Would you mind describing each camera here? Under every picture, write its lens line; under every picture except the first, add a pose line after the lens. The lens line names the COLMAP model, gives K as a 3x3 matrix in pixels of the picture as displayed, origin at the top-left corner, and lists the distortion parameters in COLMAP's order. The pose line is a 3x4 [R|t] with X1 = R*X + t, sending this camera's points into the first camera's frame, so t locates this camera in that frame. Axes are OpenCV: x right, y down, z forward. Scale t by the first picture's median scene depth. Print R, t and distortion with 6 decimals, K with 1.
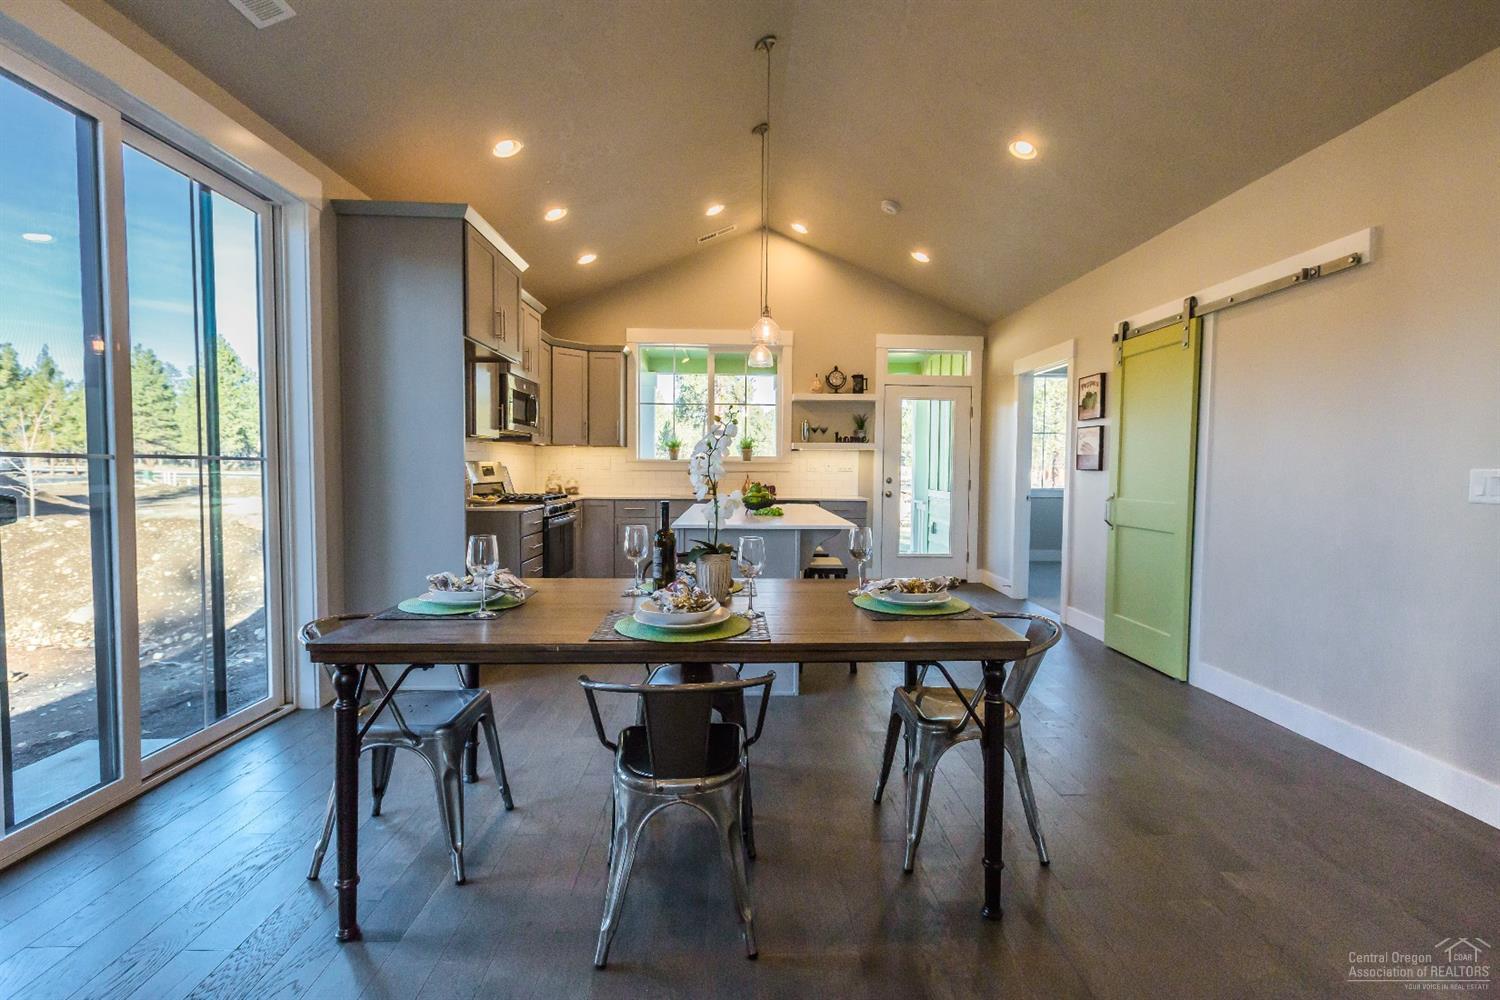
lens RADIAL K [[682.0, 0, 769.6], [0, 682.0, 498.9], [0, 0, 1]] dist [-0.000415, 0.000006]
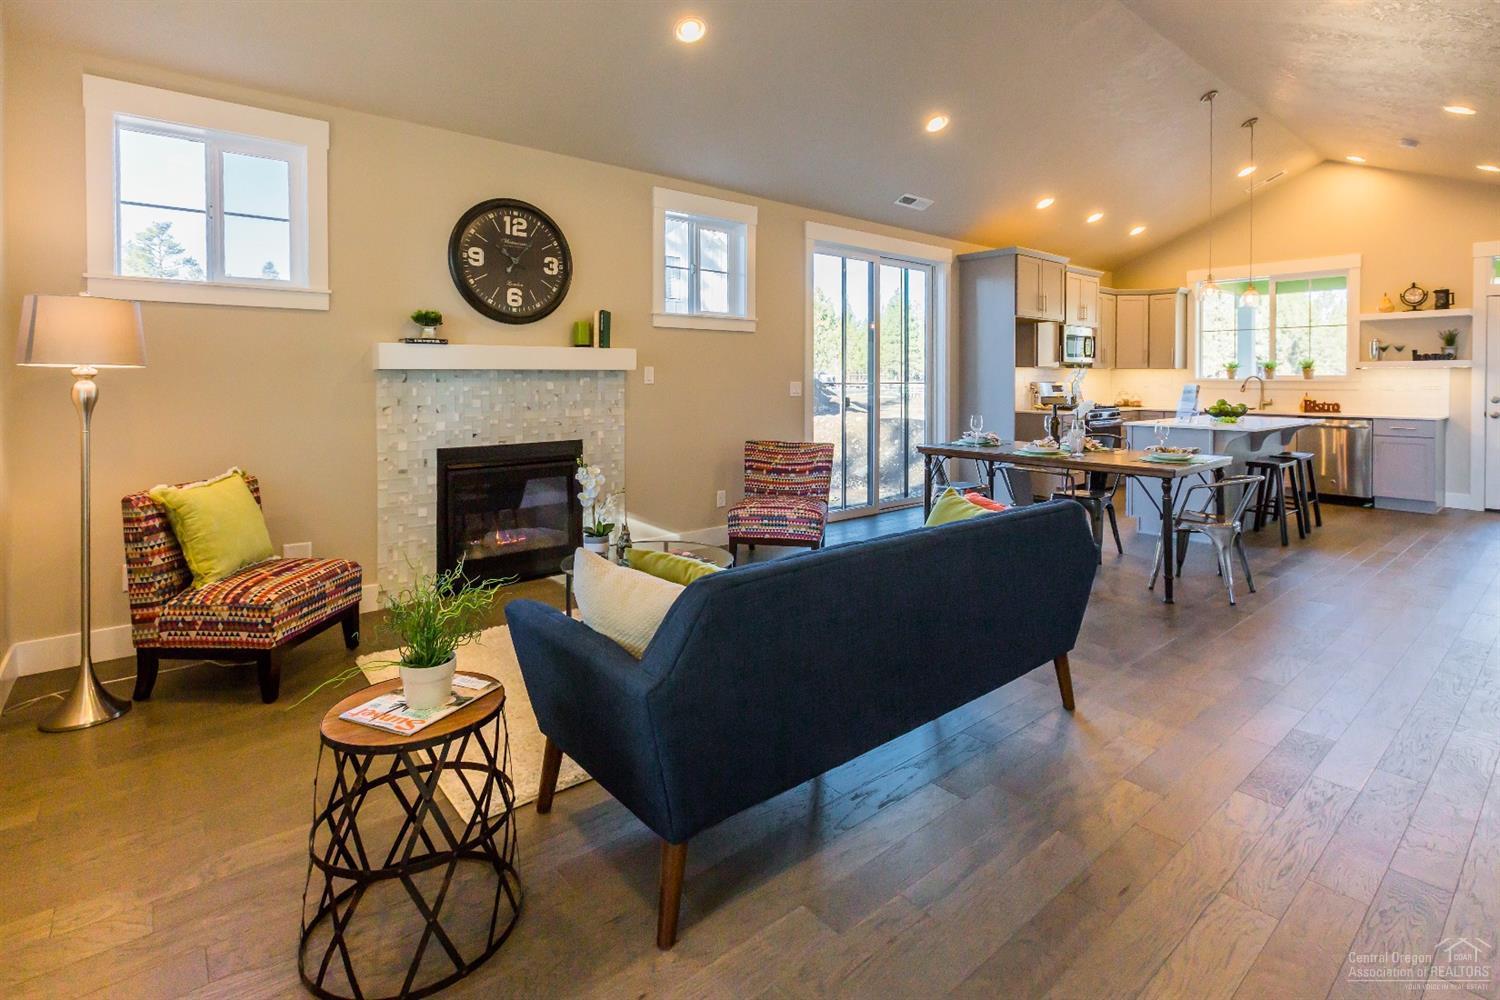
lens RADIAL K [[726.3, 0, 774.7], [0, 726.3, 384.2], [0, 0, 1]] dist [0.003291, -0.002047]
pose [[0.614737, -0.001544, -0.788730, 0.370599], [-0.033616, 0.999038, -0.028156, 0.011882], [0.788015, 0.043823, 0.614094, -0.375559]]
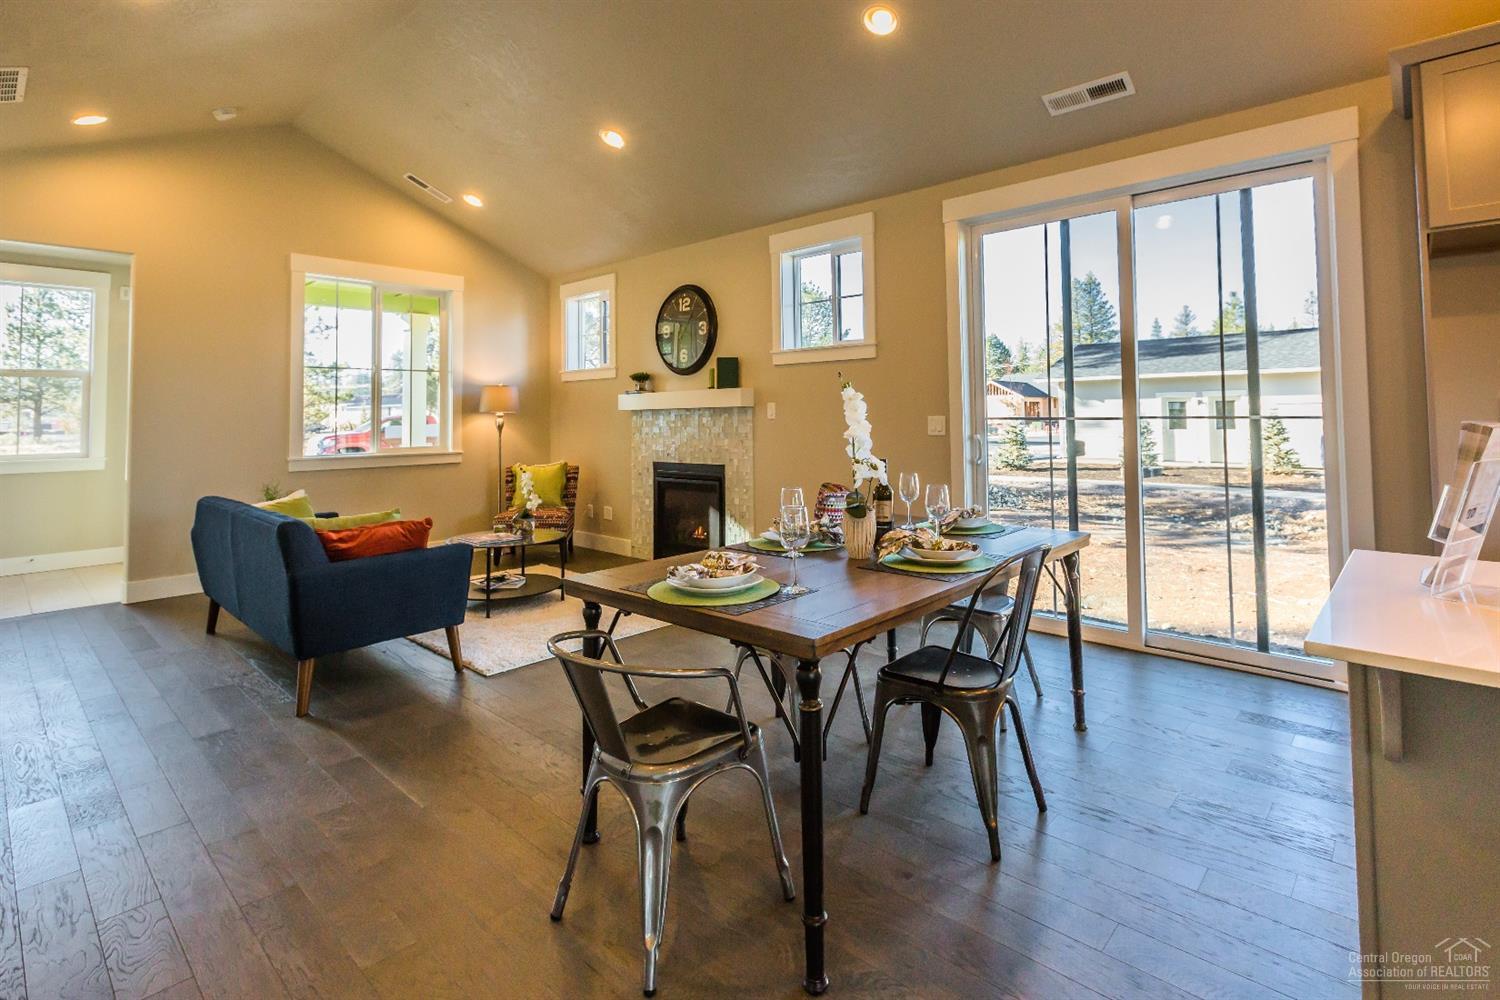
lens RADIAL K [[726.3, 0, 774.7], [0, 726.3, 384.2], [0, 0, 1]] dist [0.003291, -0.002047]
pose [[-0.705212, -0.031335, -0.708304, 0.266027], [-0.028875, 0.999463, -0.015466, -0.031457], [0.708409, 0.009545, -0.705738, 0.557075]]
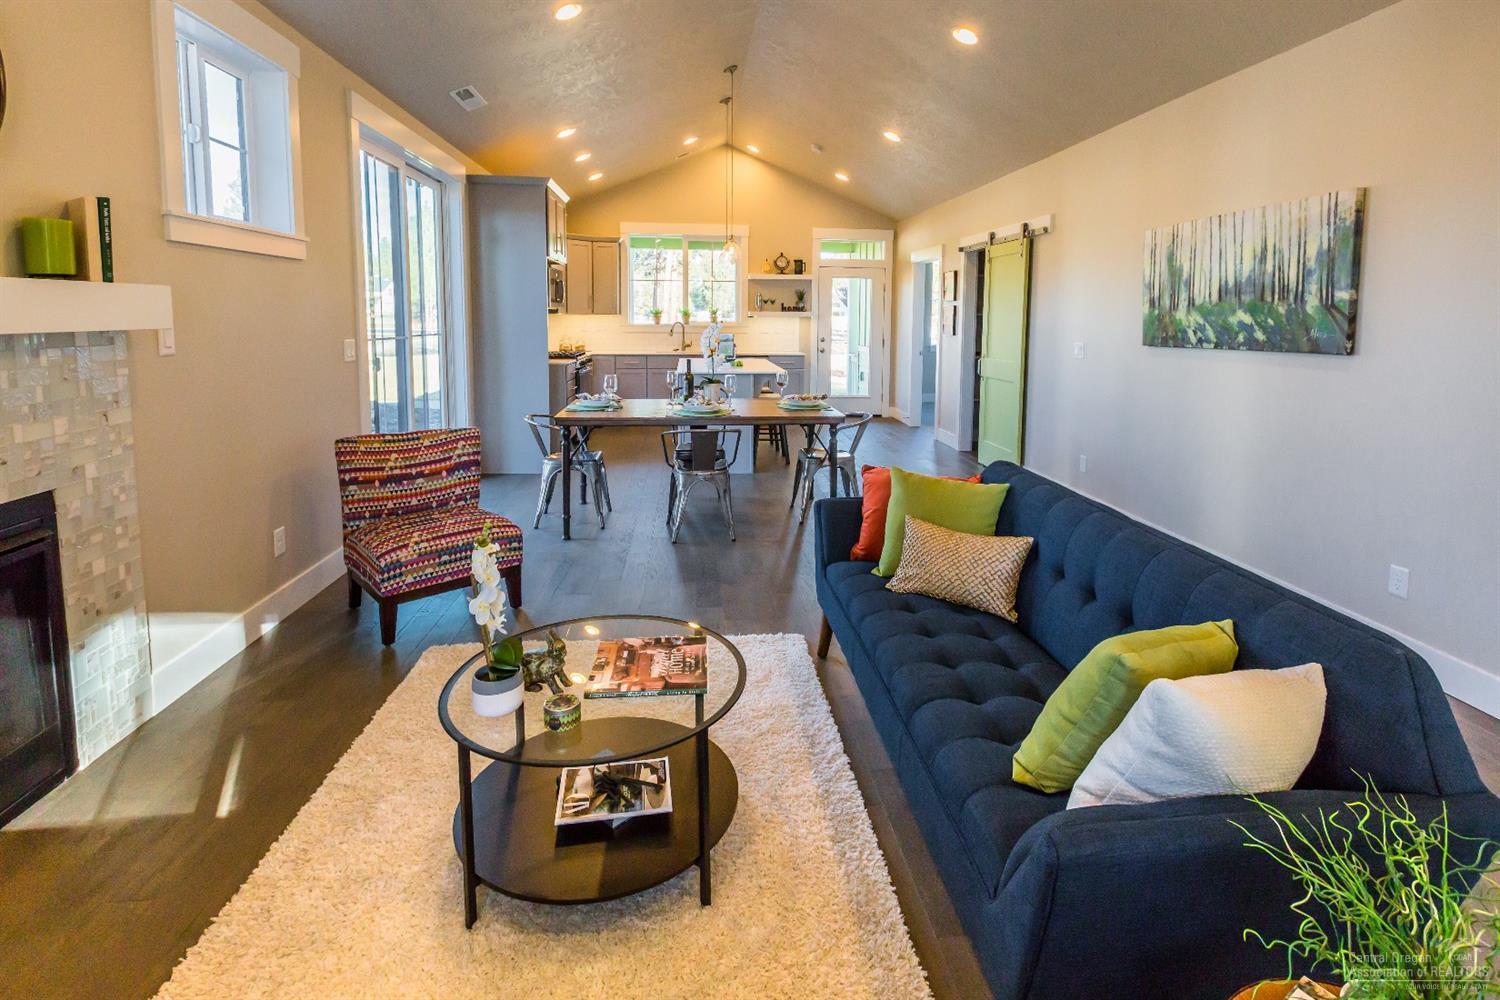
lens RADIAL K [[726.3, 0, 774.7], [0, 726.3, 384.2], [0, 0, 1]] dist [0.003291, -0.002047]
pose [[0.997622, -0.005362, 0.068711, -0.013777], [0.002203, 0.998941, 0.045956, -0.006858], [-0.068885, -0.045695, 0.996578, -0.417255]]
